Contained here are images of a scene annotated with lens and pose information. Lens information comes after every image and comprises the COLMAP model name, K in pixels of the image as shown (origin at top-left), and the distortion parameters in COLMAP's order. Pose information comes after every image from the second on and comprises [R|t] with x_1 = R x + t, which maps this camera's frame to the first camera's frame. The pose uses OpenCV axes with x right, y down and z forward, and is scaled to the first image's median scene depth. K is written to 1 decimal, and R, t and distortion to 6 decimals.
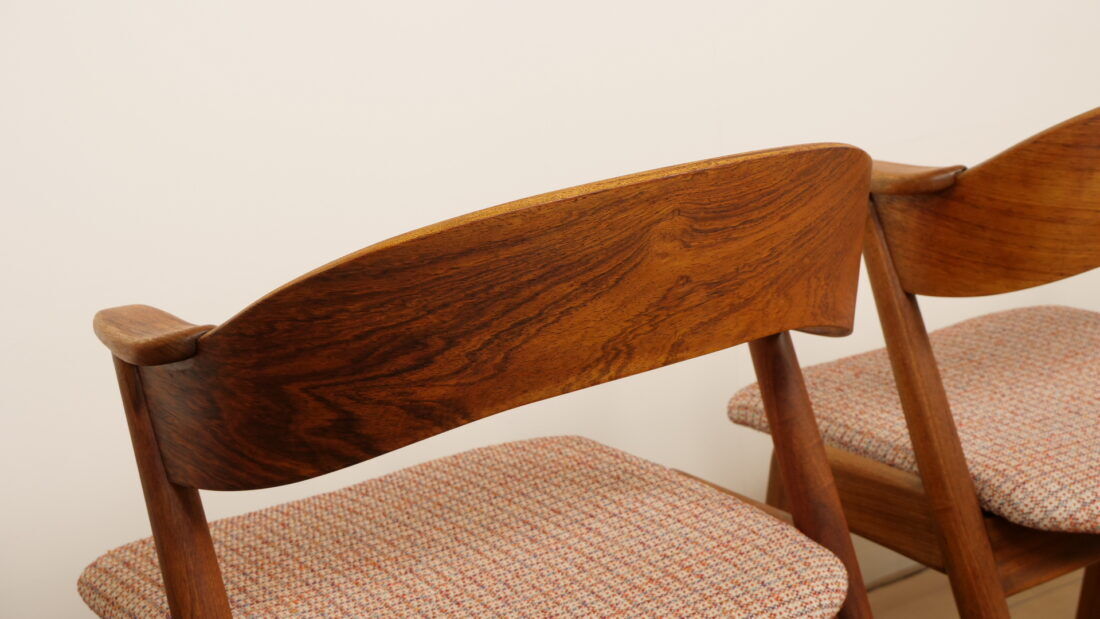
lens RADIAL K [[1827.6, 0, 550.0], [0, 1827.6, 309.5], [0, 0, 1]] dist [0.008669, 0.005314]
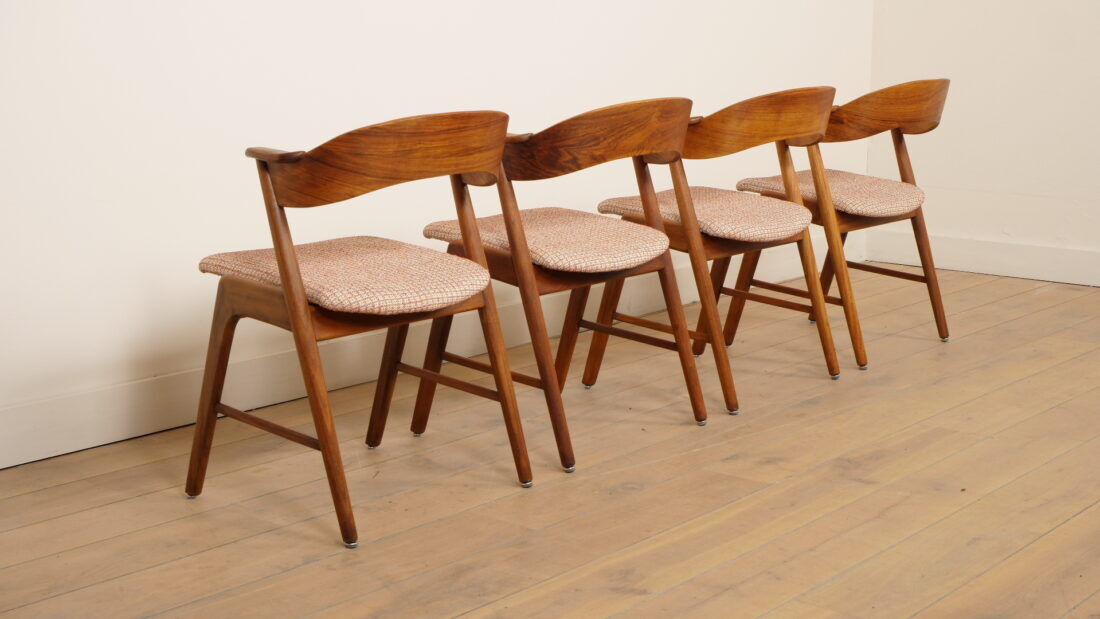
lens RADIAL K [[1557.7, 0, 550.0], [0, 1557.7, 309.5], [0, 0, 1]] dist [-0.035628, -0.014479]
pose [[0.958420, 0.040385, 0.282488, -1.041802], [-0.034470, 0.999071, -0.025881, 0.450005], [-0.283271, 0.015068, 0.958921, -2.014983]]
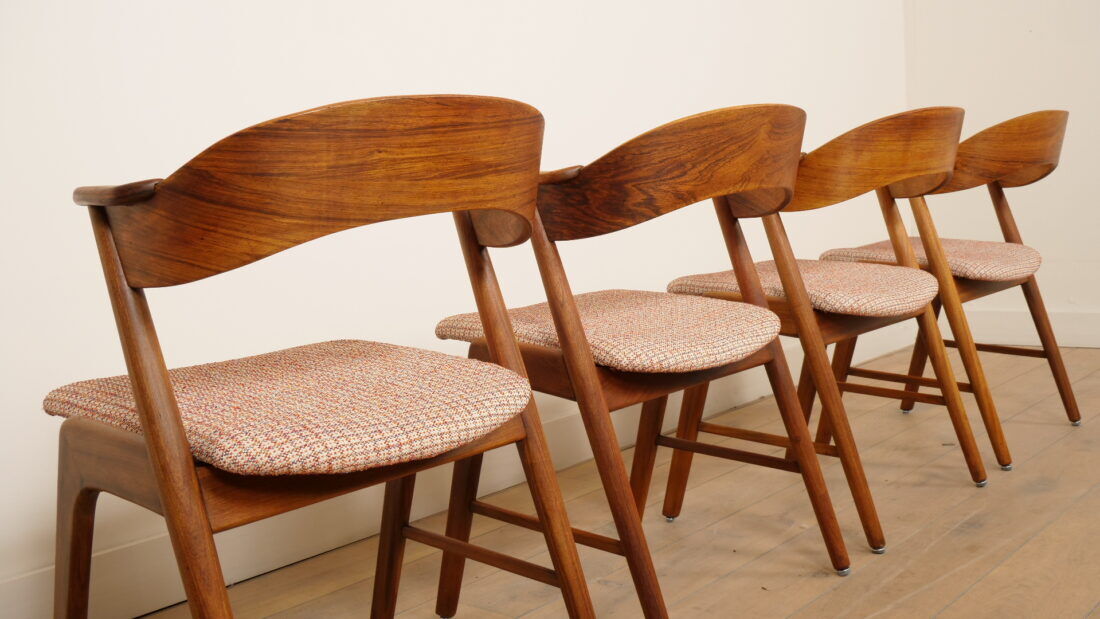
lens RADIAL K [[1139.3, 0, 550.0], [0, 1139.3, 309.5], [0, 0, 1]] dist [-0.025227, -0.009154]
pose [[0.968082, -0.002664, 0.250621, -0.617171], [0.030740, 0.993656, -0.108176, 0.364365], [-0.248743, 0.112427, 0.962022, -0.396667]]
